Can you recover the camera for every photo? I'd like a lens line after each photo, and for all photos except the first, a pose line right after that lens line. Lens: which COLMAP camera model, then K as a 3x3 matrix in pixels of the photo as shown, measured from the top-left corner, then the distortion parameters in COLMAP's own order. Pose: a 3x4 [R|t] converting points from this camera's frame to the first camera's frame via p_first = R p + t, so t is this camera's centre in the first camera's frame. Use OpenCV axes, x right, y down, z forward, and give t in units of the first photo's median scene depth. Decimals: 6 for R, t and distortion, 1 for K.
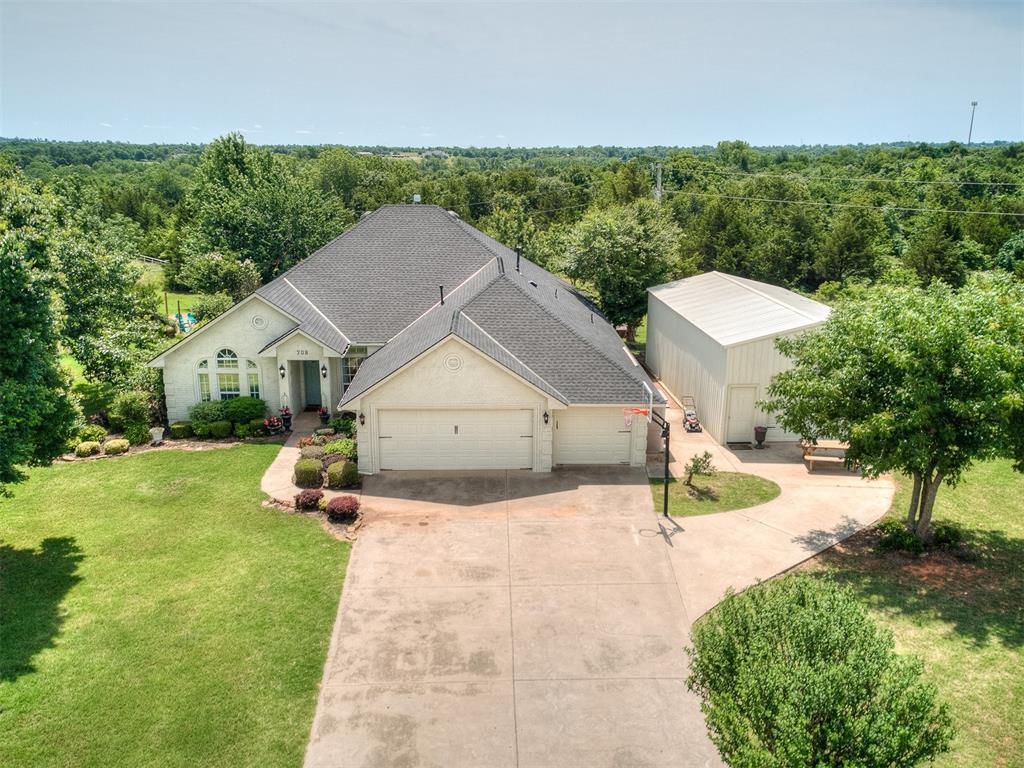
lens RADIAL K [[867.1, 0, 512.0], [0, 867.1, 384.0], [0, 0, 1]] dist [0.059862, -0.012633]
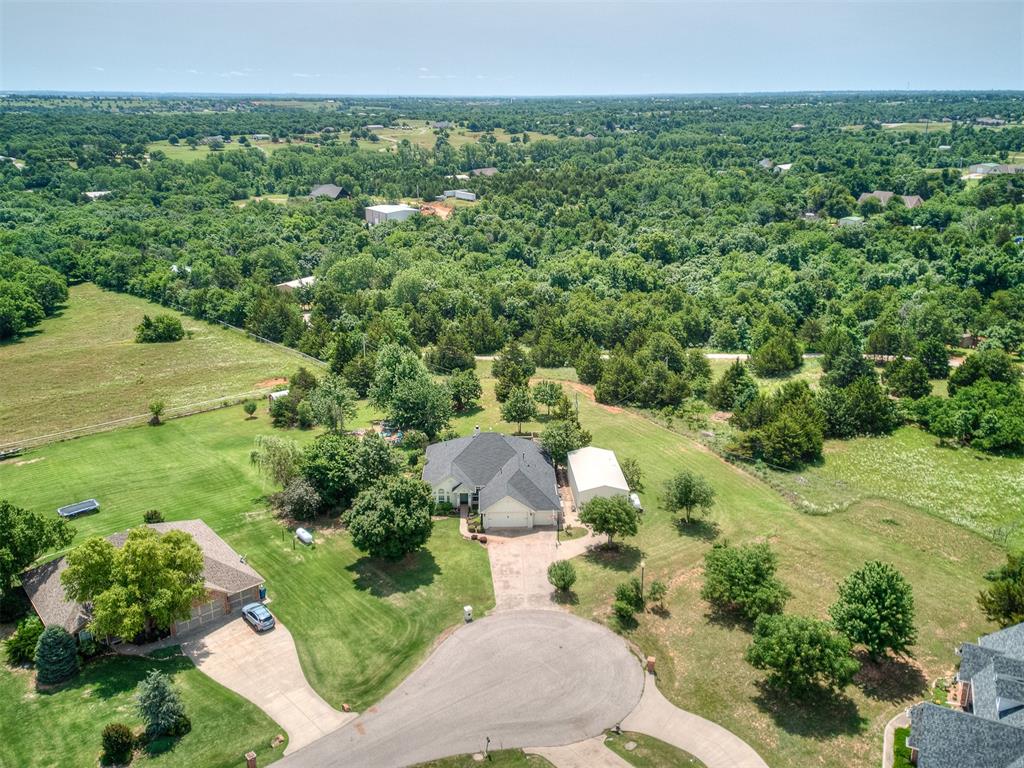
lens RADIAL K [[867.1, 0, 512.0], [0, 867.1, 384.0], [0, 0, 1]] dist [0.059862, -0.012633]
pose [[0.999958, -0.005497, -0.007399, -0.014670], [0.006006, 0.997492, 0.070519, -0.863469], [0.006993, -0.070561, 0.997483, -3.014770]]
